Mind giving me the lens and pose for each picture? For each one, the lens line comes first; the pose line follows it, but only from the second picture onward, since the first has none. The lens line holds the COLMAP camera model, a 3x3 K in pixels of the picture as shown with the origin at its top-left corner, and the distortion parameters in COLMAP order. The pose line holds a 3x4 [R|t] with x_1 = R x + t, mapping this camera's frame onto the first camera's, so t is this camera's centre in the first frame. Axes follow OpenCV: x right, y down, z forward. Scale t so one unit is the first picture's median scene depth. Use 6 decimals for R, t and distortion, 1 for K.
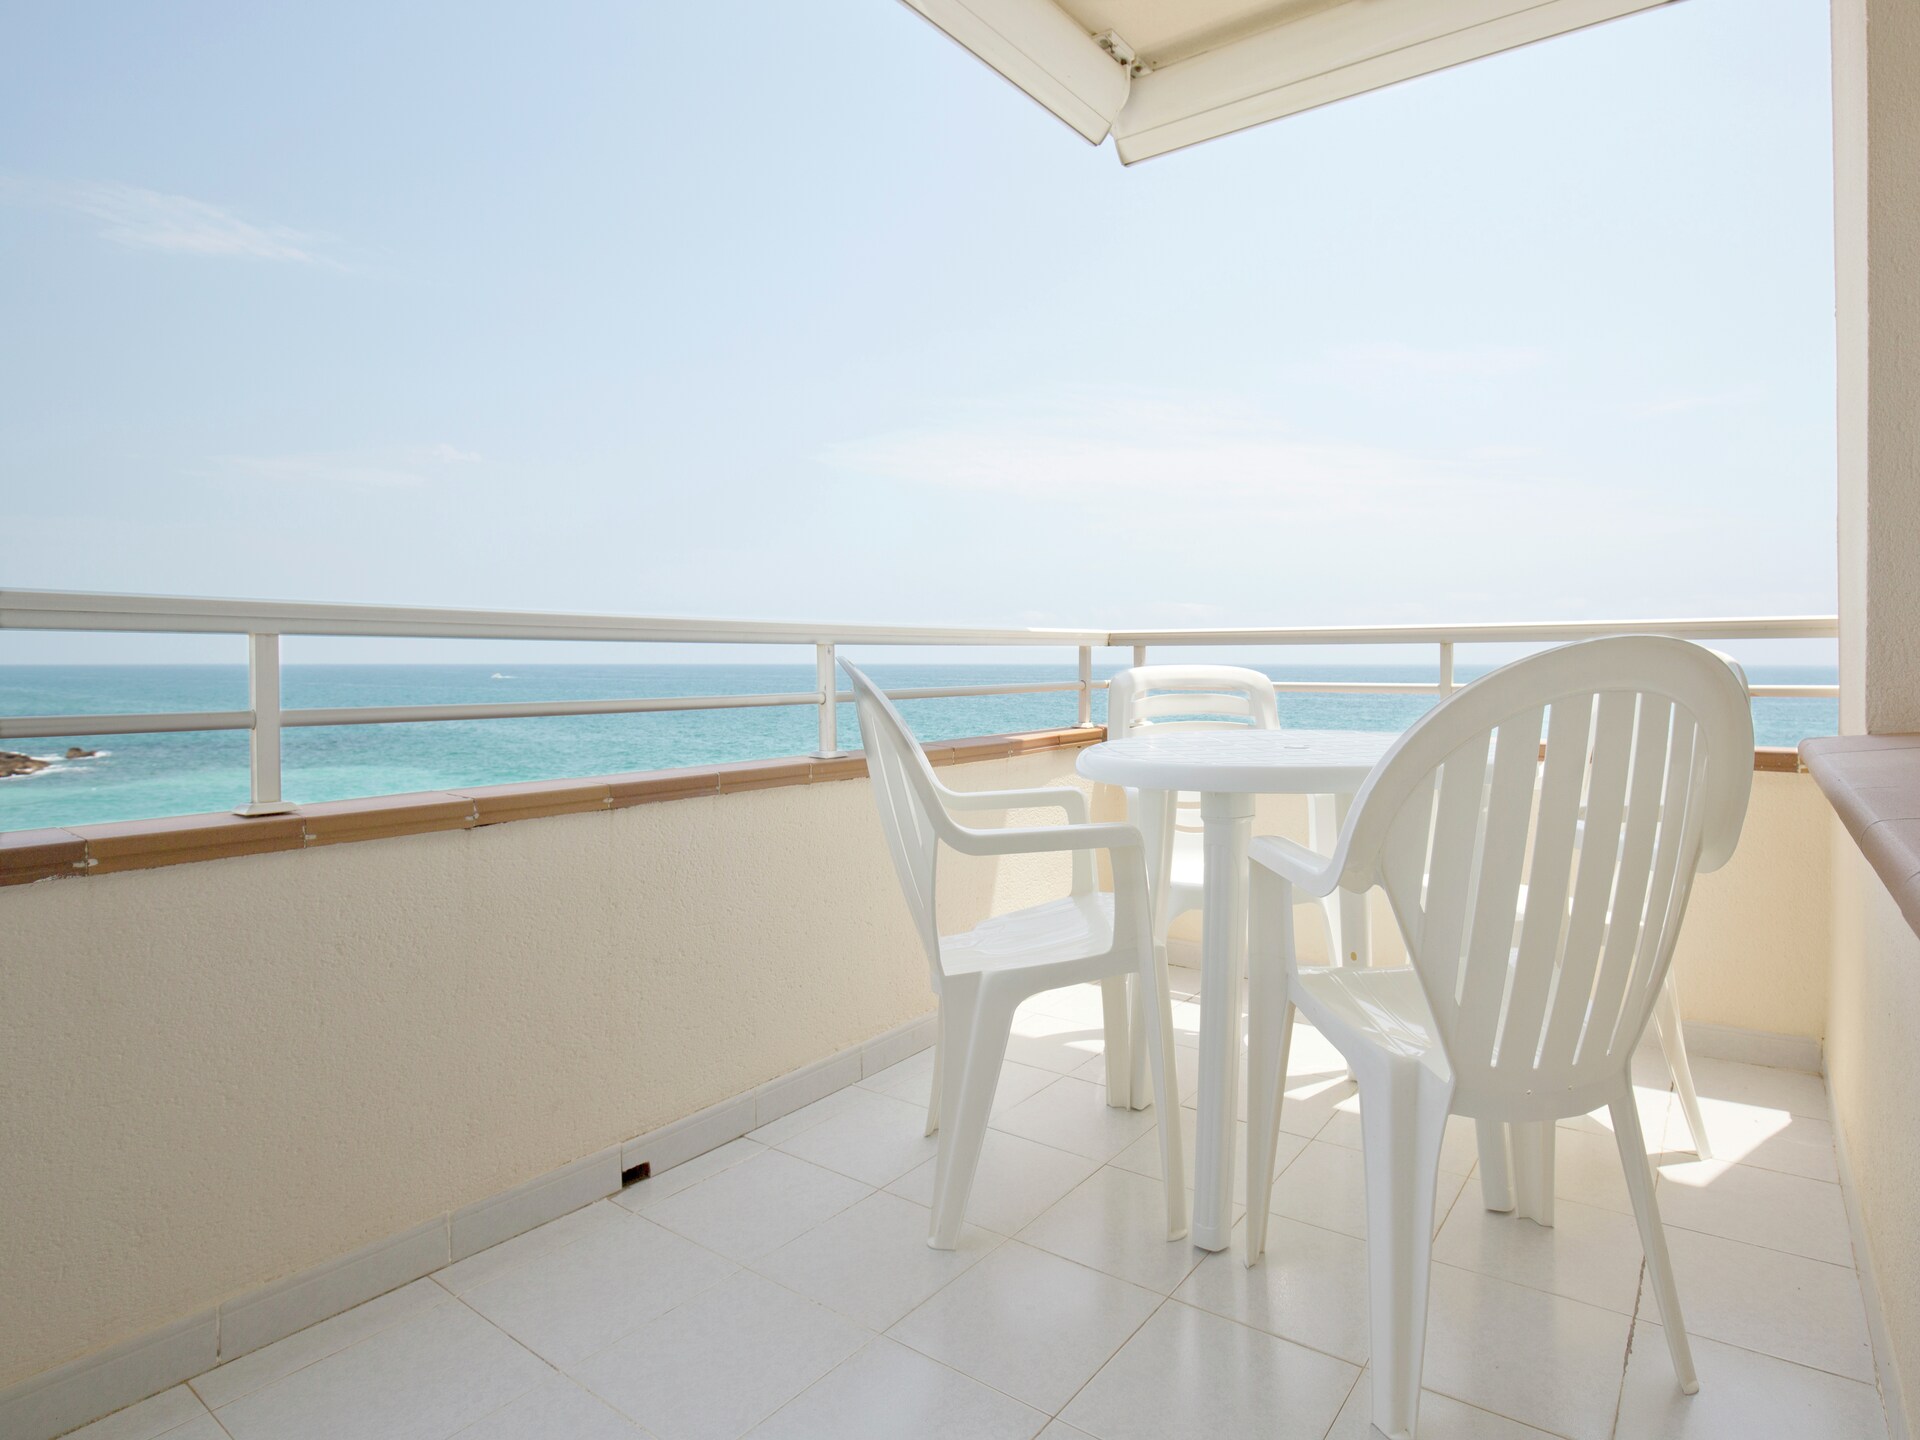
lens RADIAL K [[1109.1, 0, 1063.2], [0, 1109.1, 836.1], [0, 0, 1]] dist [-0.007071, 0.000183]
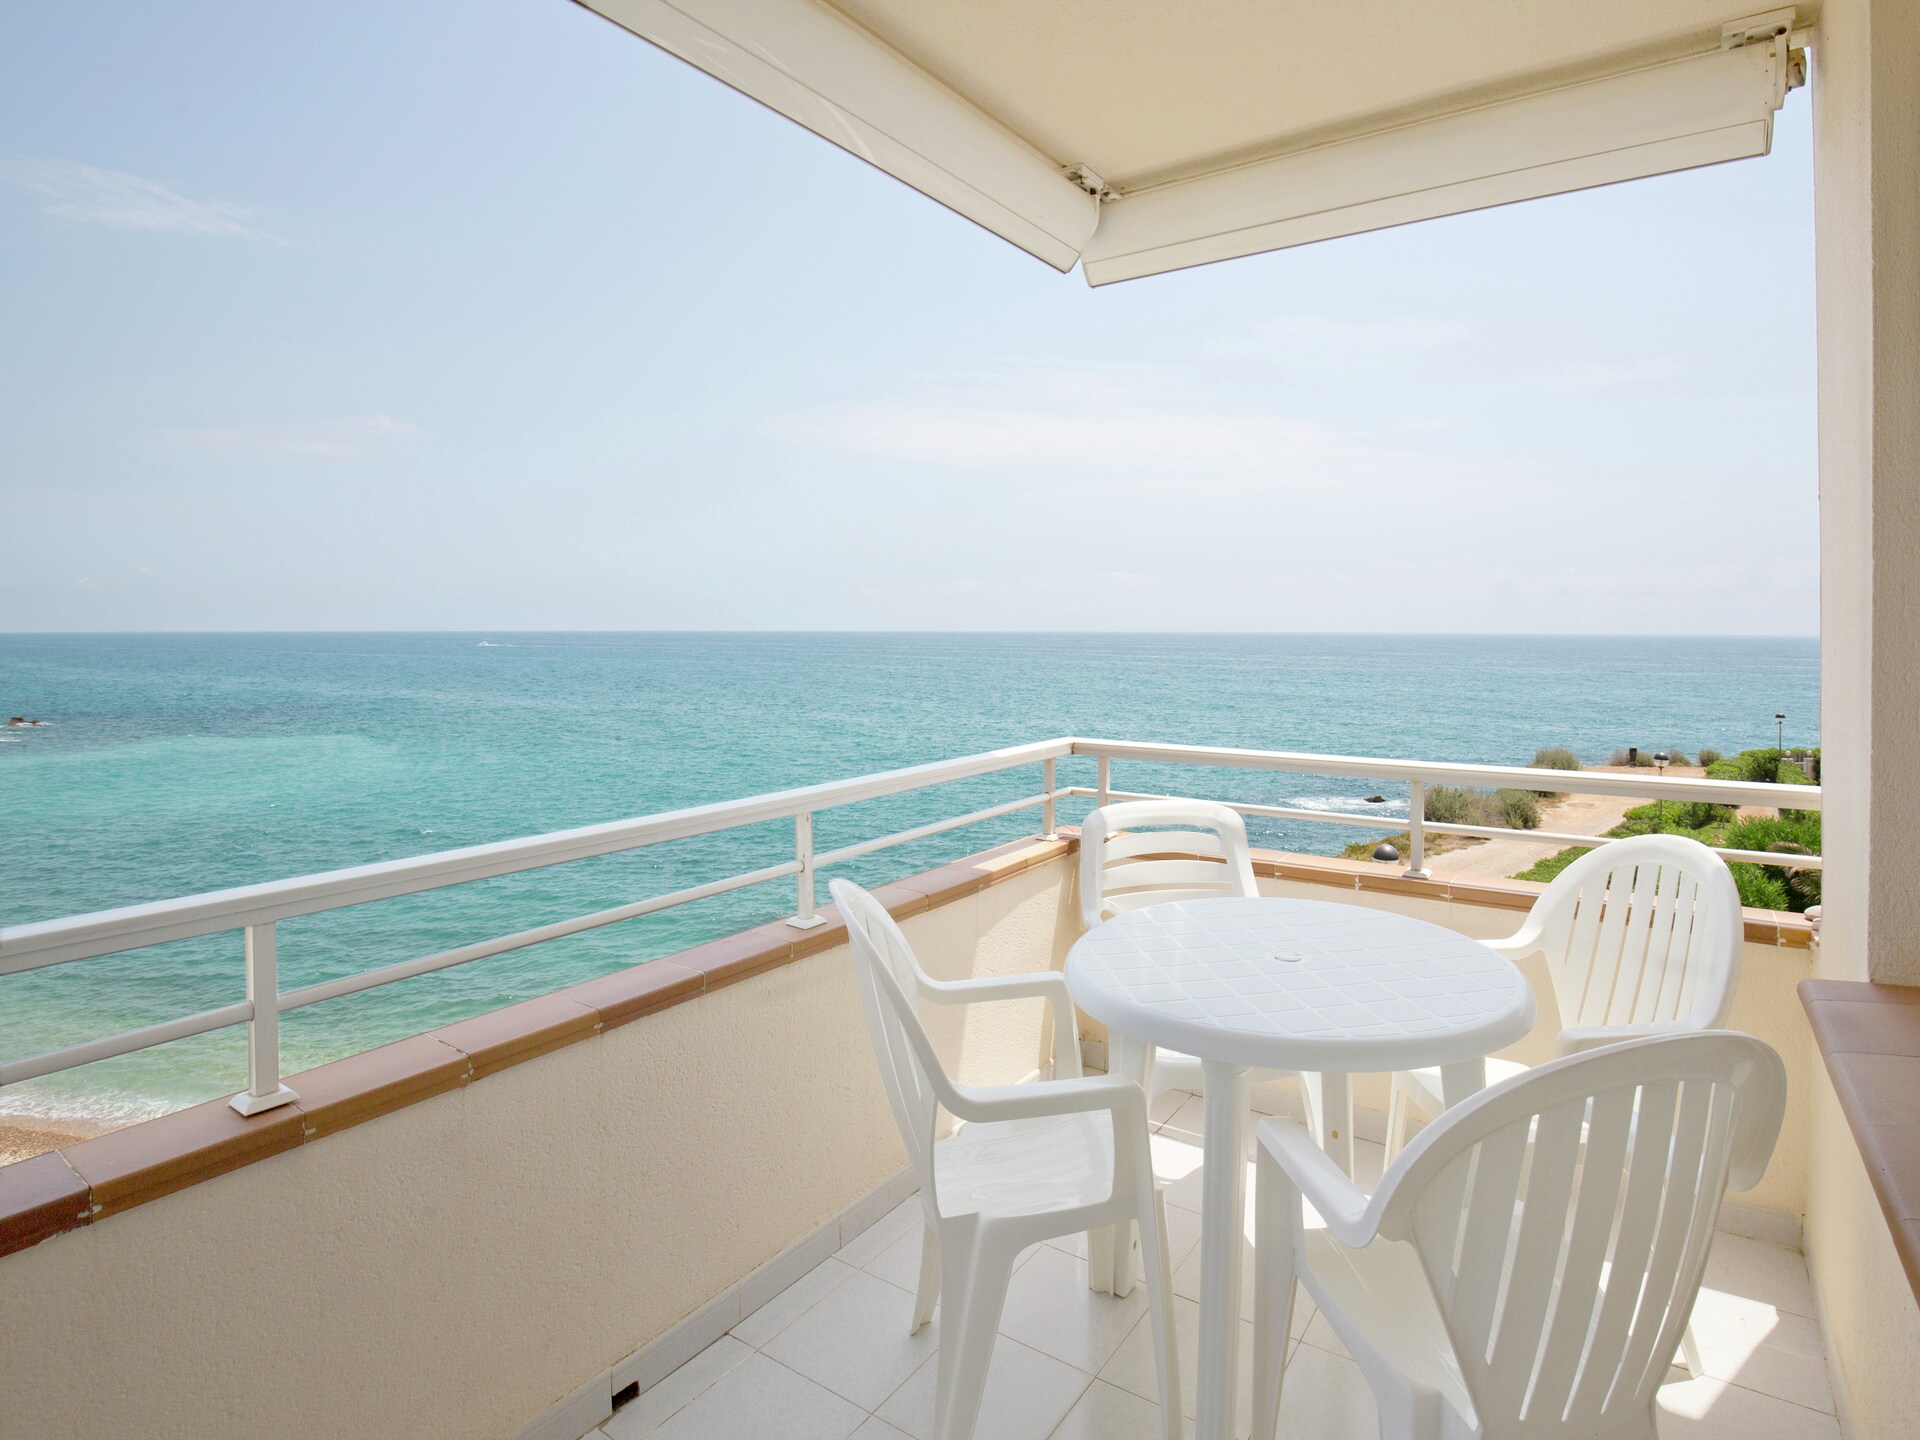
lens RADIAL K [[1079.5, 0, 959.3], [0, 1079.5, 653.9], [0, 0, 1]] dist [-0.005218, 0.000967]
pose [[0.999995, 0.000034, 0.003208, -0.088182], [-0.000033, 1.000000, -0.000225, -0.357759], [-0.003208, 0.000225, 0.999995, 0.031247]]
